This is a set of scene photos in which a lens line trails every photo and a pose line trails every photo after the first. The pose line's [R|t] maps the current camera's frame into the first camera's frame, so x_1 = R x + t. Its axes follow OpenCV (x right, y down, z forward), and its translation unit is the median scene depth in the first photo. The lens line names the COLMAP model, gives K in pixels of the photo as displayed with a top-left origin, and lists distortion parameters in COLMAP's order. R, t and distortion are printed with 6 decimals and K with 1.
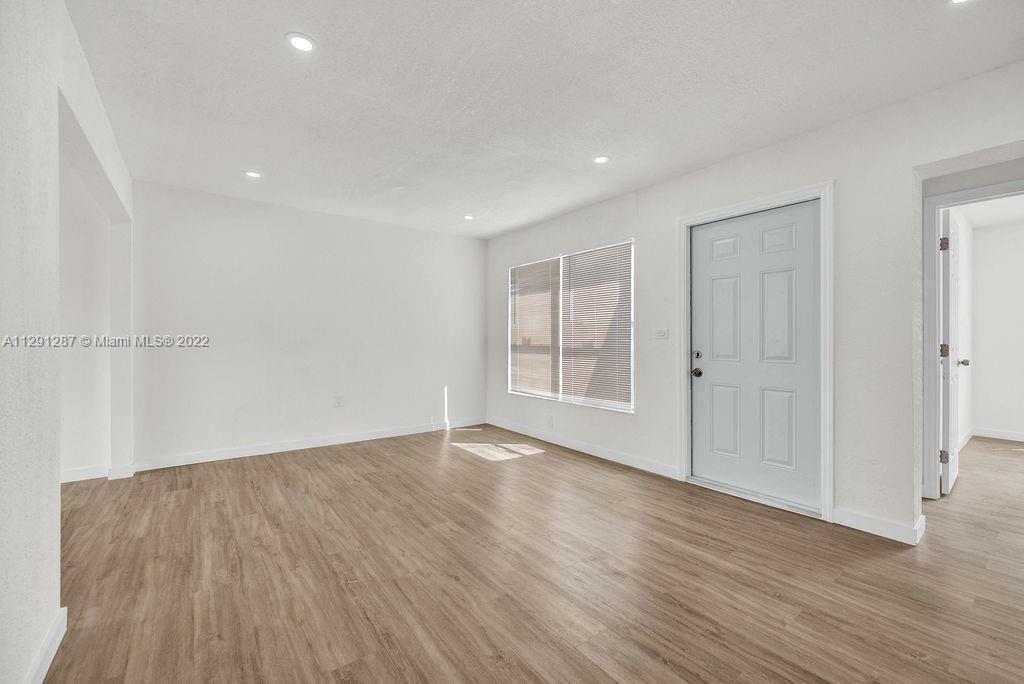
lens RADIAL K [[414.3, 0, 511.3], [0, 414.3, 340.3], [0, 0, 1]] dist [-0.002016, 0.000137]
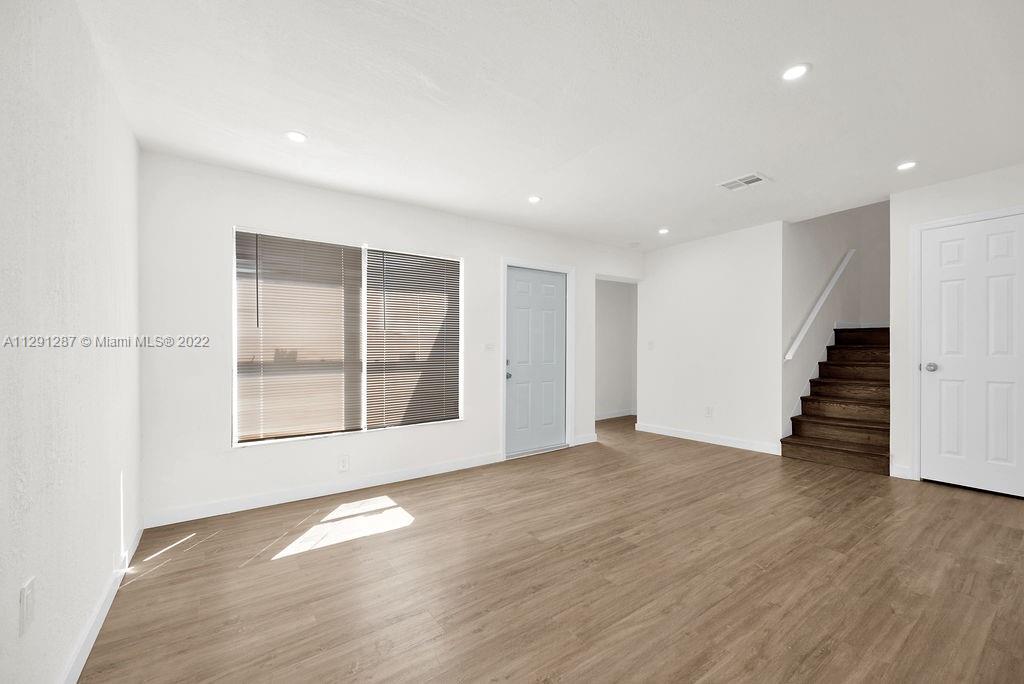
lens RADIAL K [[414.3, 0, 511.3], [0, 414.3, 340.3], [0, 0, 1]] dist [-0.002016, 0.000137]
pose [[0.041444, 0.020141, 0.998938, -0.918907], [0.009686, 0.999742, -0.020559, -0.007740], [-0.999094, 0.010528, 0.041239, 0.964192]]
